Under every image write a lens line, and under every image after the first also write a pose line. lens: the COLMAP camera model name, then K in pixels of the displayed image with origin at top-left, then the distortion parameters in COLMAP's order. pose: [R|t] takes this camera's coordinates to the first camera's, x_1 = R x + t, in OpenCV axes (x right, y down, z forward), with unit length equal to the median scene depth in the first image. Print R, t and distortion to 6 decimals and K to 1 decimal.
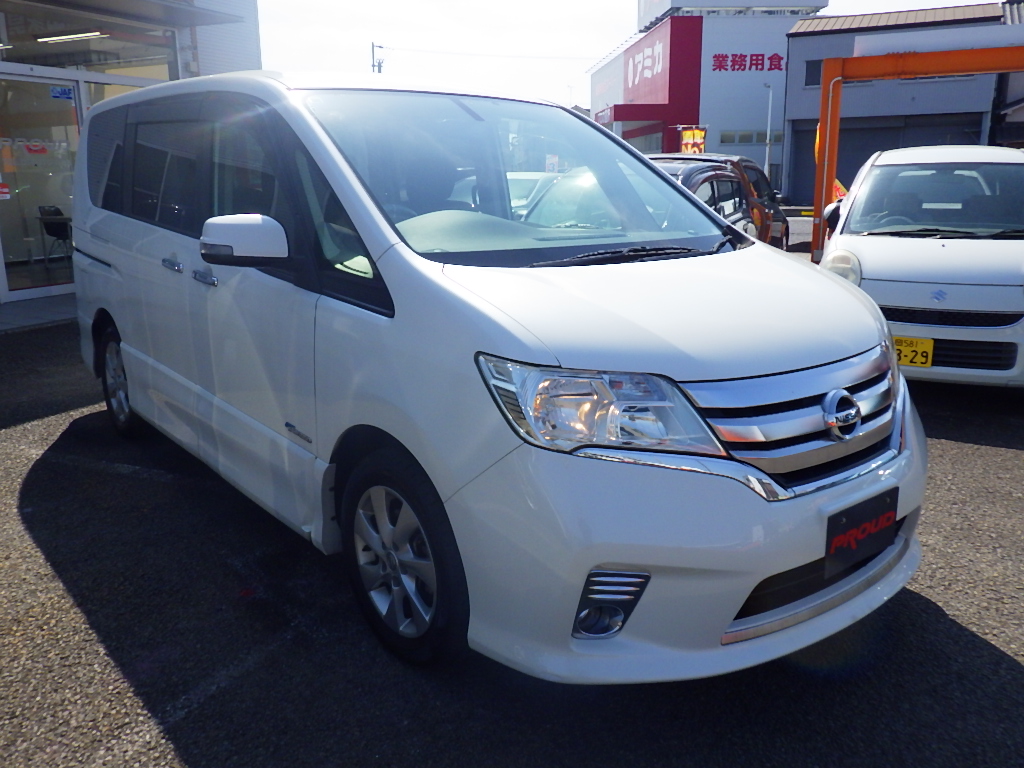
lens RADIAL K [[852.7, 0, 511.0], [0, 852.7, 380.2], [0, 0, 1]] dist [-0.004568, 0.011465]
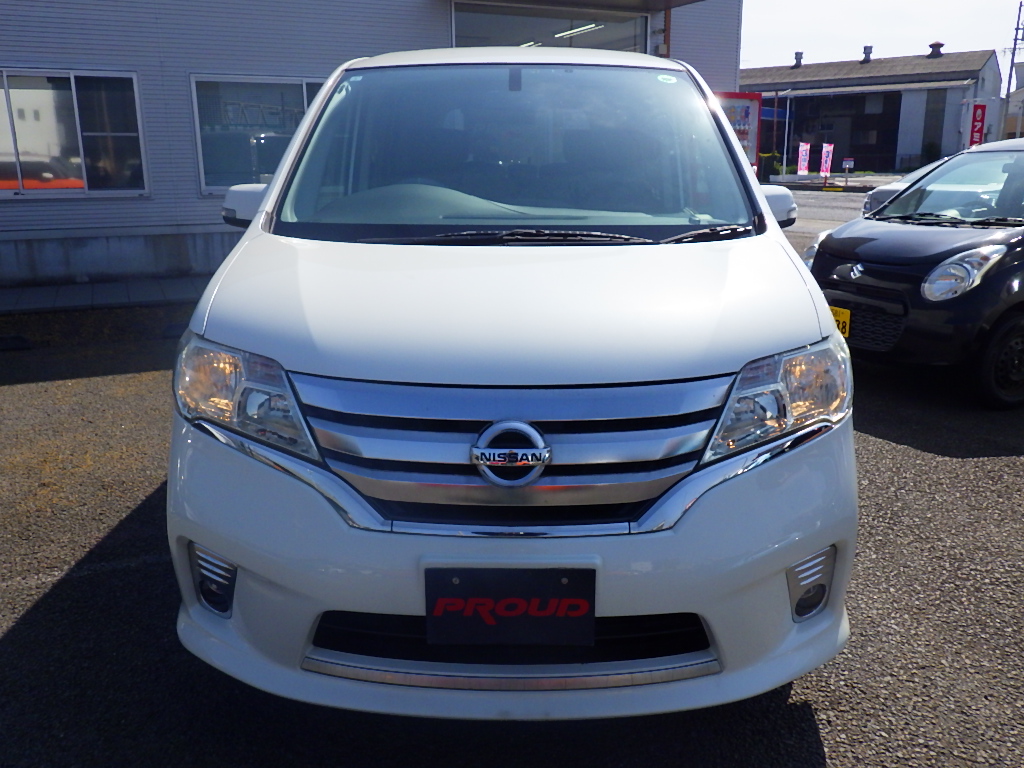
lens RADIAL K [[852.7, 0, 510.4], [0, 852.7, 380.3], [0, 0, 1]] dist [-0.004568, 0.011465]
pose [[0.775039, 0.162889, -0.610558, 0.895037], [-0.150480, 0.985985, 0.072030, -0.085581], [0.613734, 0.036051, 0.788689, 0.403647]]
